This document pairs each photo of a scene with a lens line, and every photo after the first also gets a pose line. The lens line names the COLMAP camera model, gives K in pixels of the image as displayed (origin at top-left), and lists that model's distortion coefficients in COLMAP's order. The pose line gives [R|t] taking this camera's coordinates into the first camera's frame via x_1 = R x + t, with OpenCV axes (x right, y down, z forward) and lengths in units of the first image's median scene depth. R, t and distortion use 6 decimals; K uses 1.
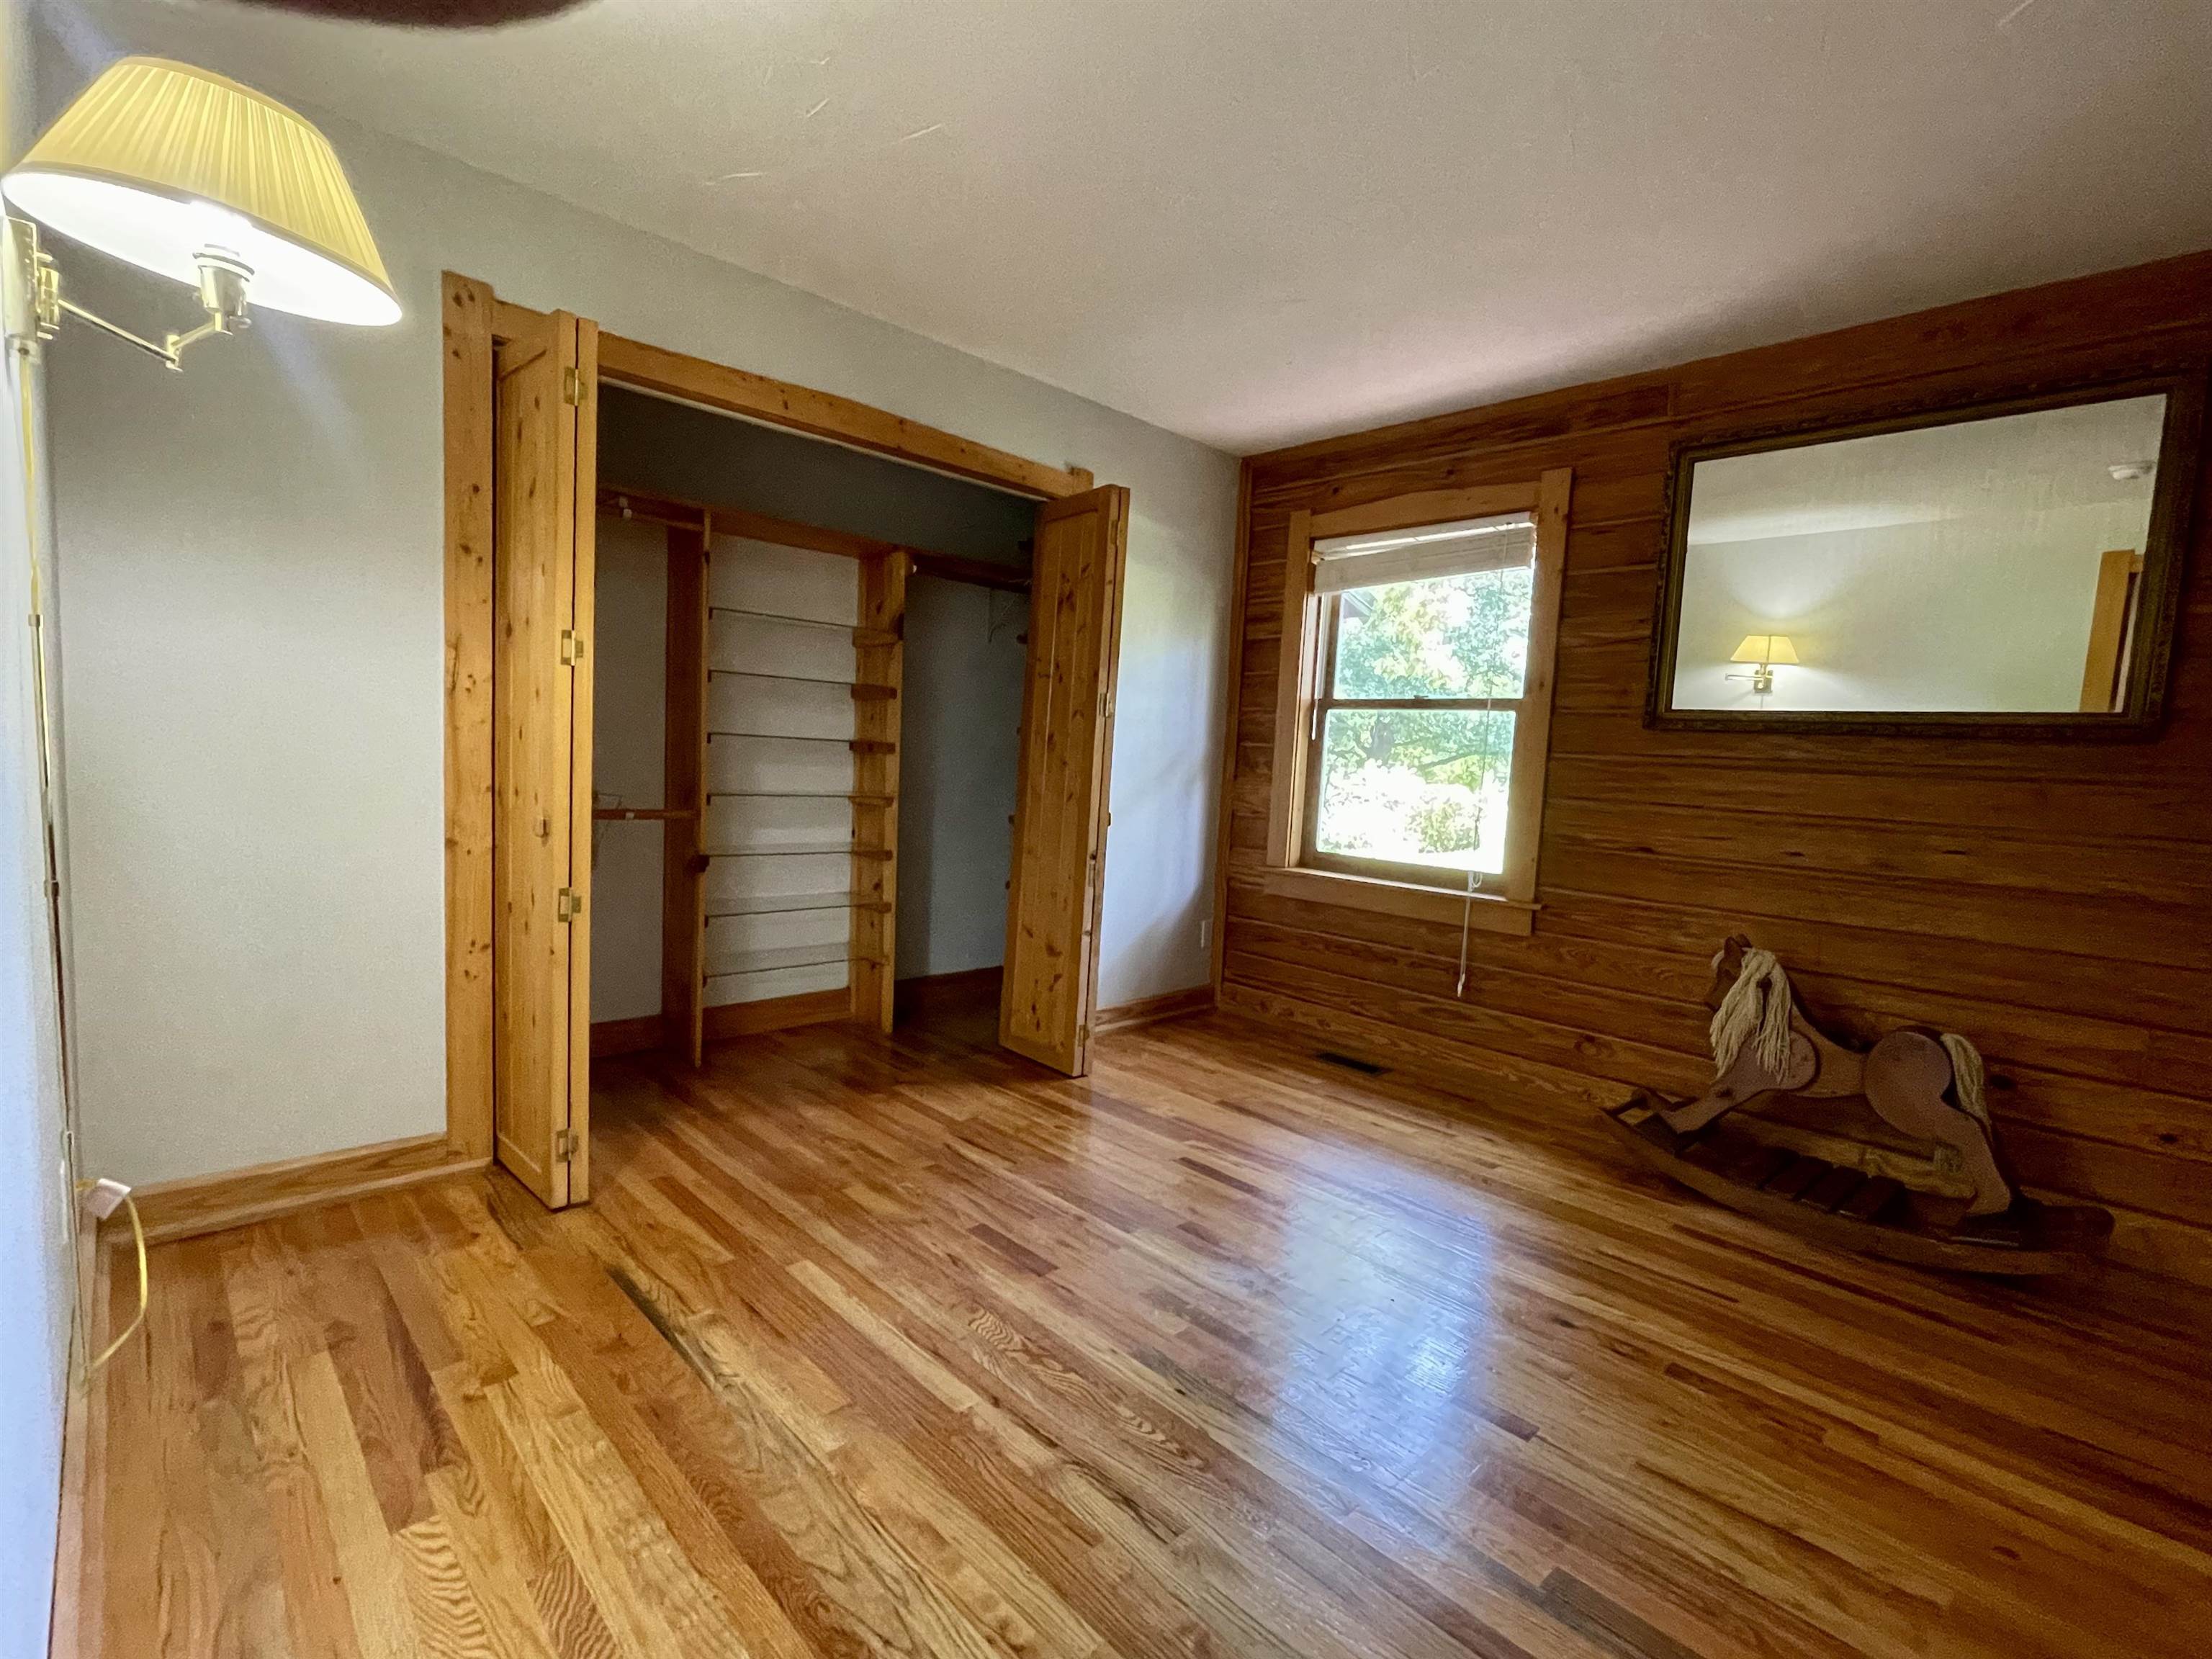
lens RADIAL K [[1008.4, 0, 1099.6], [0, 1008.4, 829.6], [0, 0, 1]] dist [0.013638, 0.000341]
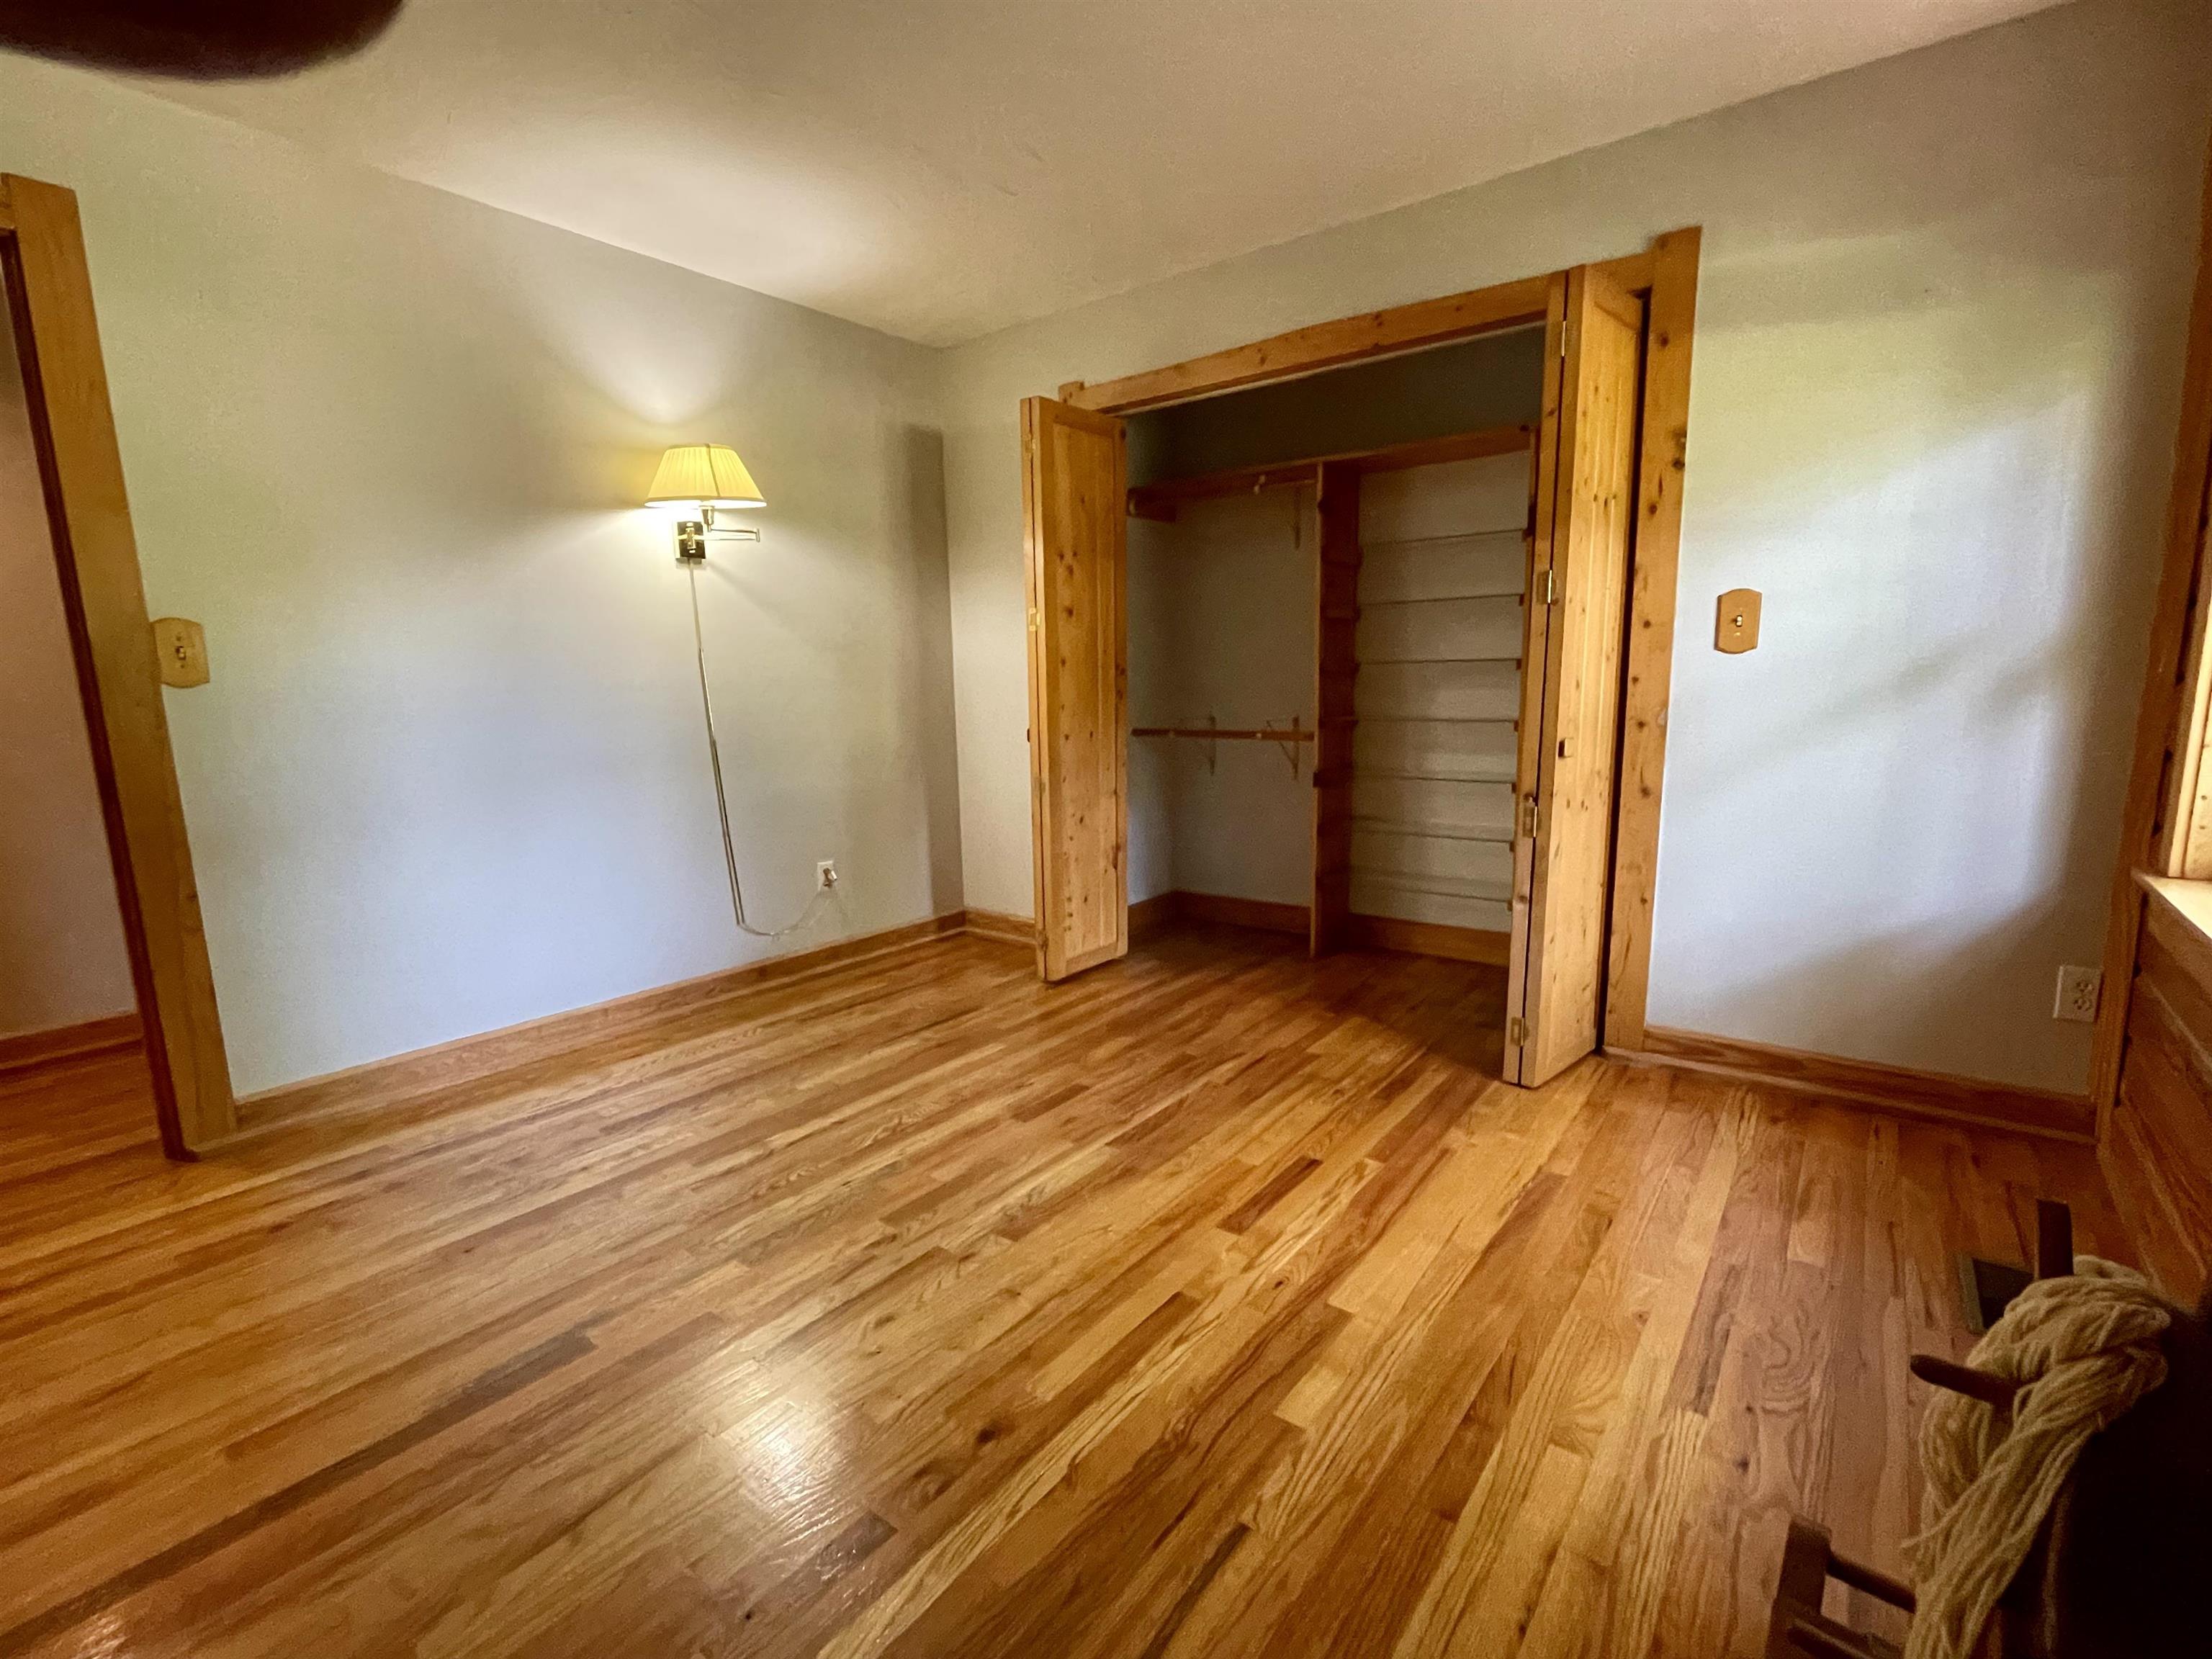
lens RADIAL K [[1008.4, 0, 1101.9], [0, 1008.4, 834.5], [0, 0, 1]] dist [0.013638, 0.000341]
pose [[0.156186, 0.101242, -0.982525, 0.828366], [-0.048887, 0.994306, 0.094684, -0.002543], [0.986517, 0.033244, 0.160246, 0.693697]]
